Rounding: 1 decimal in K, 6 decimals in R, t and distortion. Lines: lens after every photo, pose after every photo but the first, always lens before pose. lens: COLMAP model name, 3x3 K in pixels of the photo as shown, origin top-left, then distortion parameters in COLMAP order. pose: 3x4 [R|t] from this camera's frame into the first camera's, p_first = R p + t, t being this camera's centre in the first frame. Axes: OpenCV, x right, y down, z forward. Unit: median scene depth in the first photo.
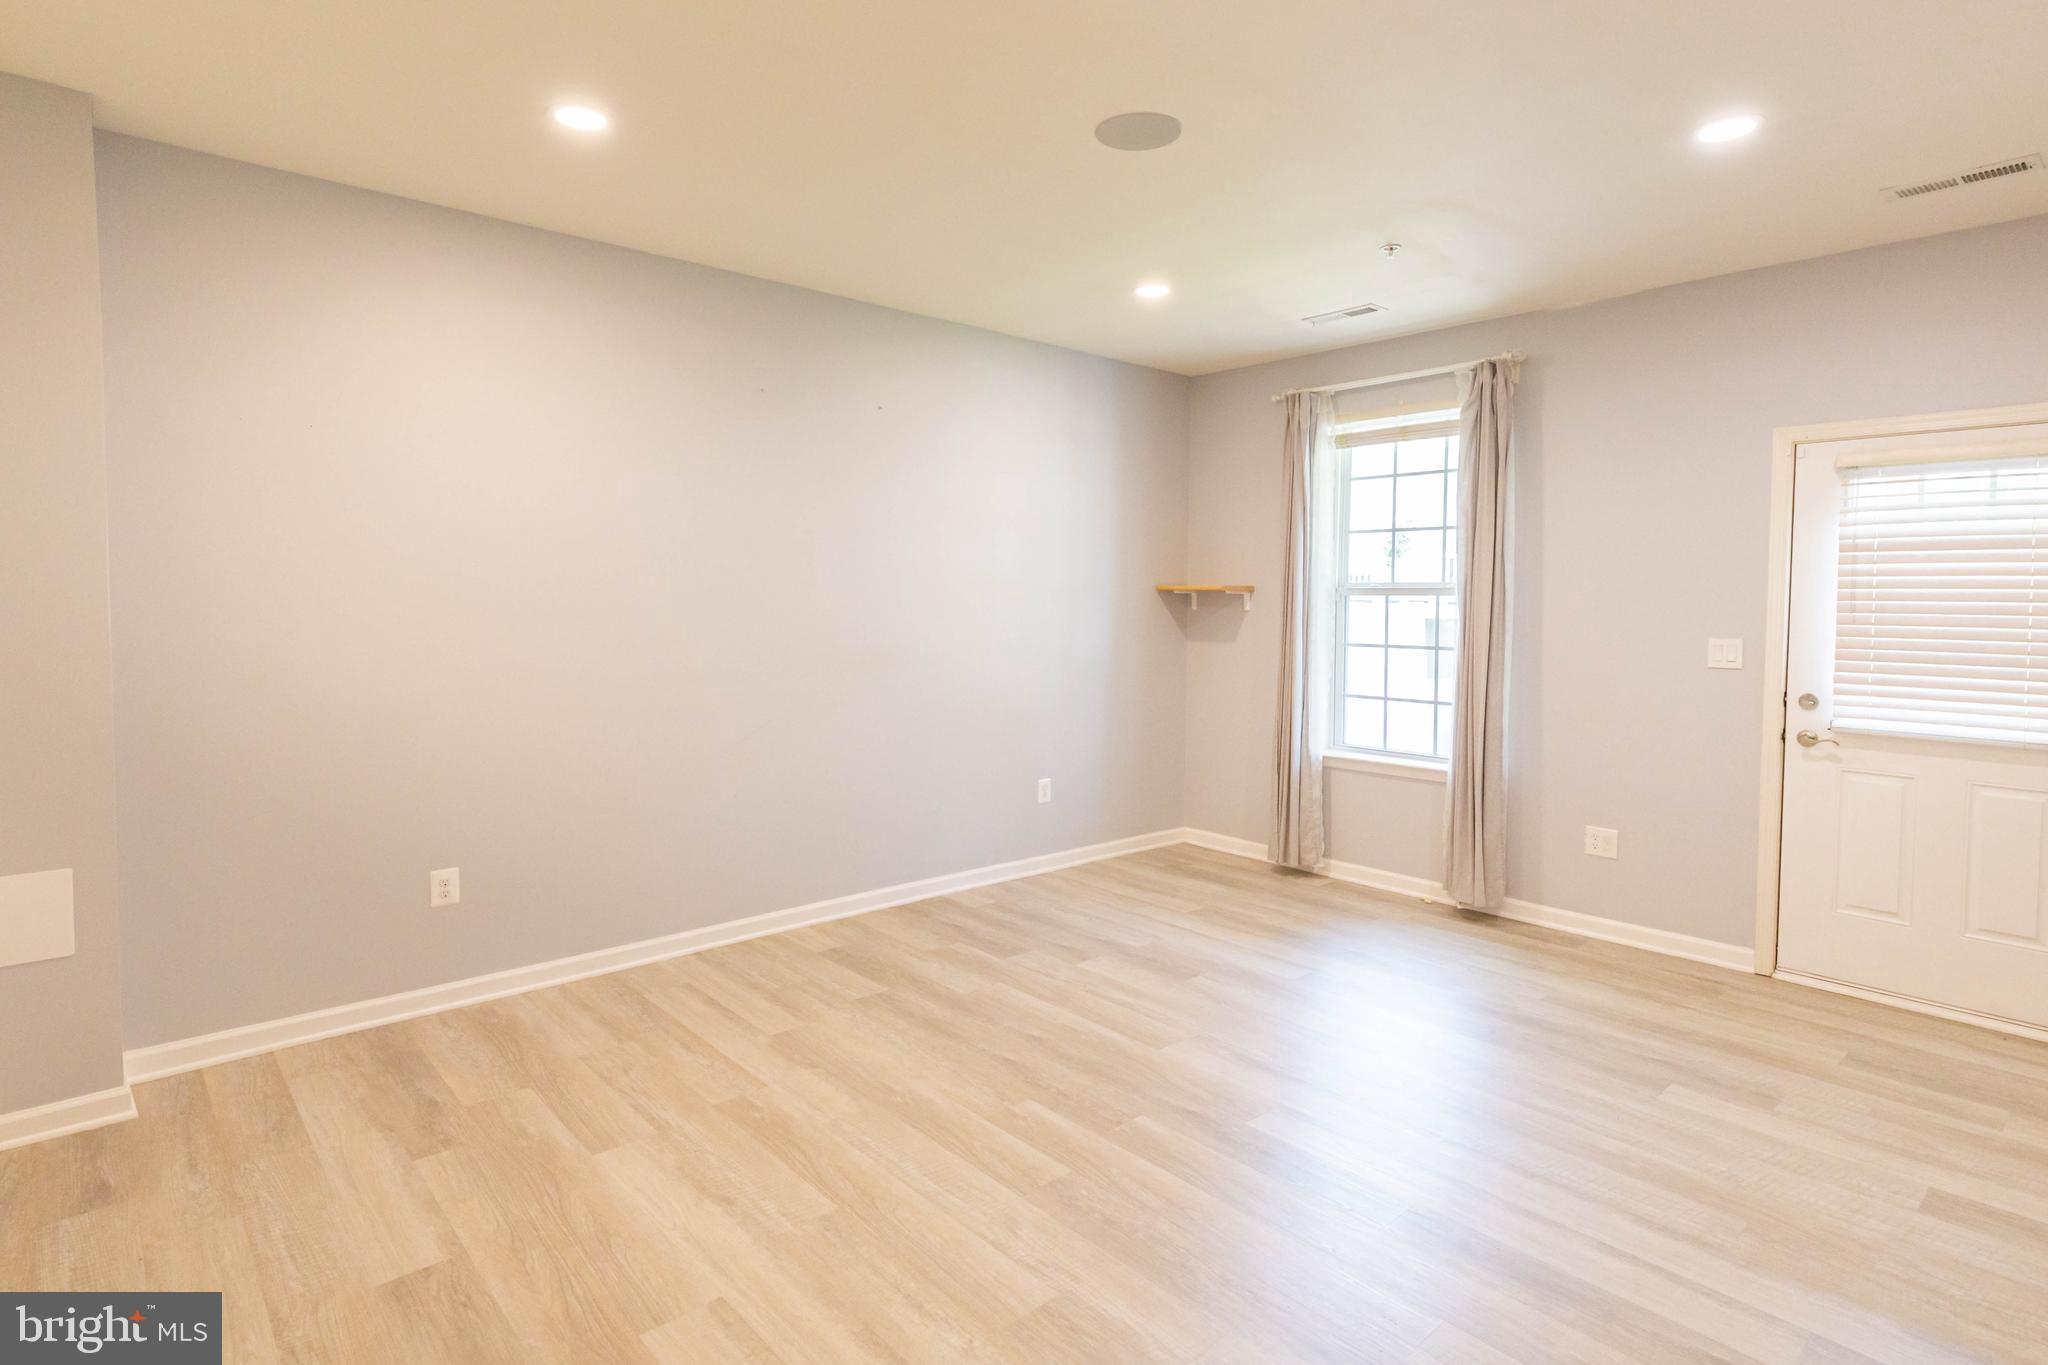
lens RADIAL K [[1037.5, 0, 1039.5], [0, 1037.5, 675.3], [0, 0, 1]] dist [0.003331, 0.000317]
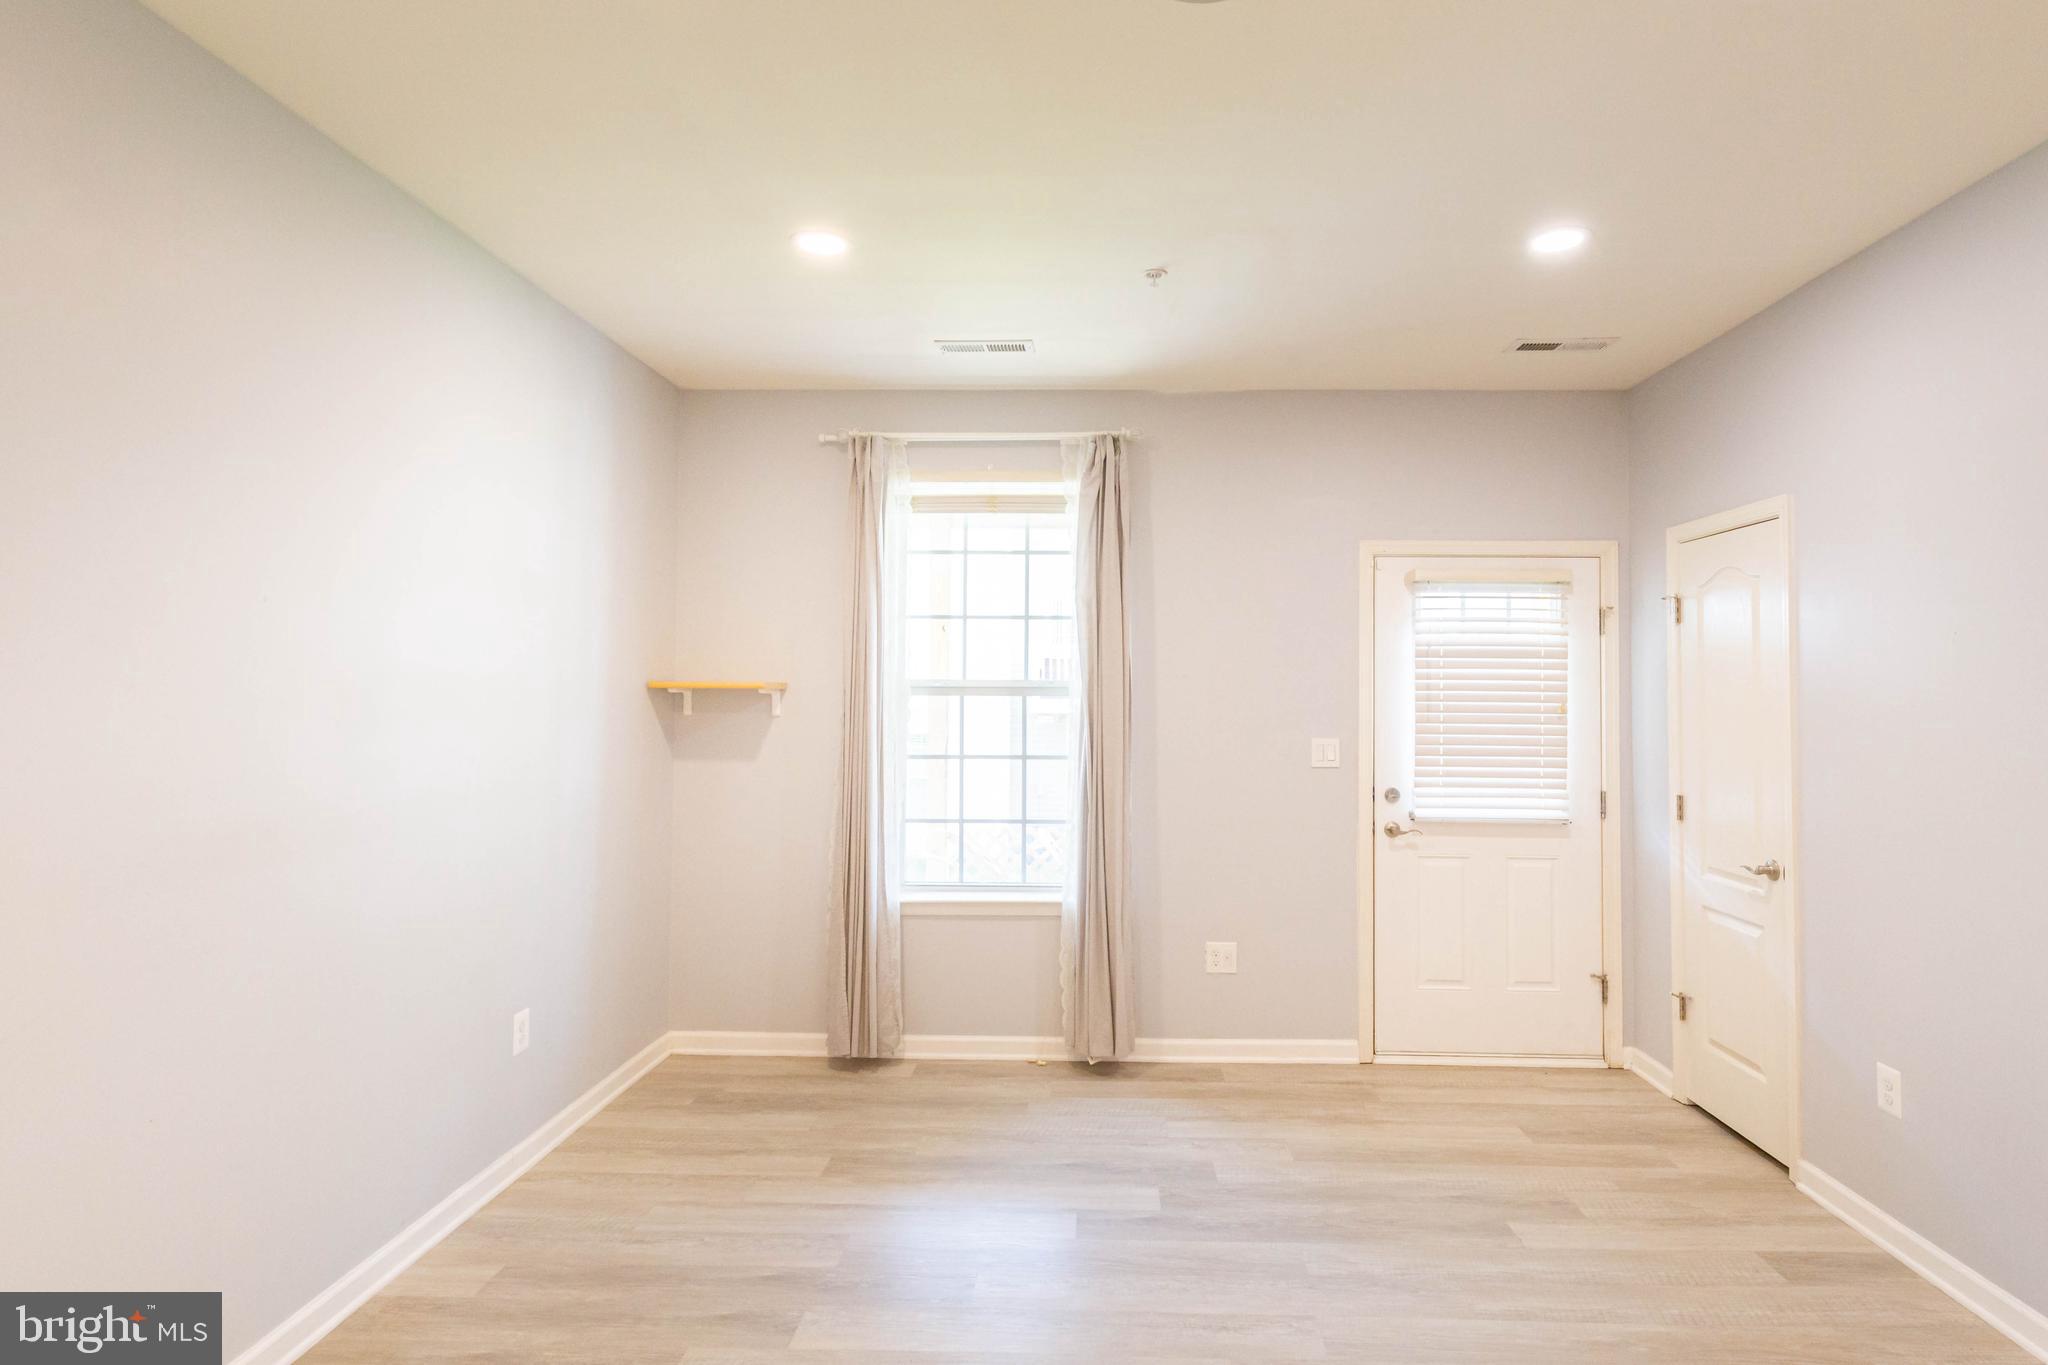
lens RADIAL K [[1067.9, 0, 1022.1], [0, 1067.9, 679.0], [0, 0, 1]] dist [0.005017, -0.003128]
pose [[0.696313, 0.004951, 0.717721, -0.277823], [0.053346, 0.996853, -0.058632, -0.043582], [-0.715753, 0.079114, 0.693858, 0.434516]]
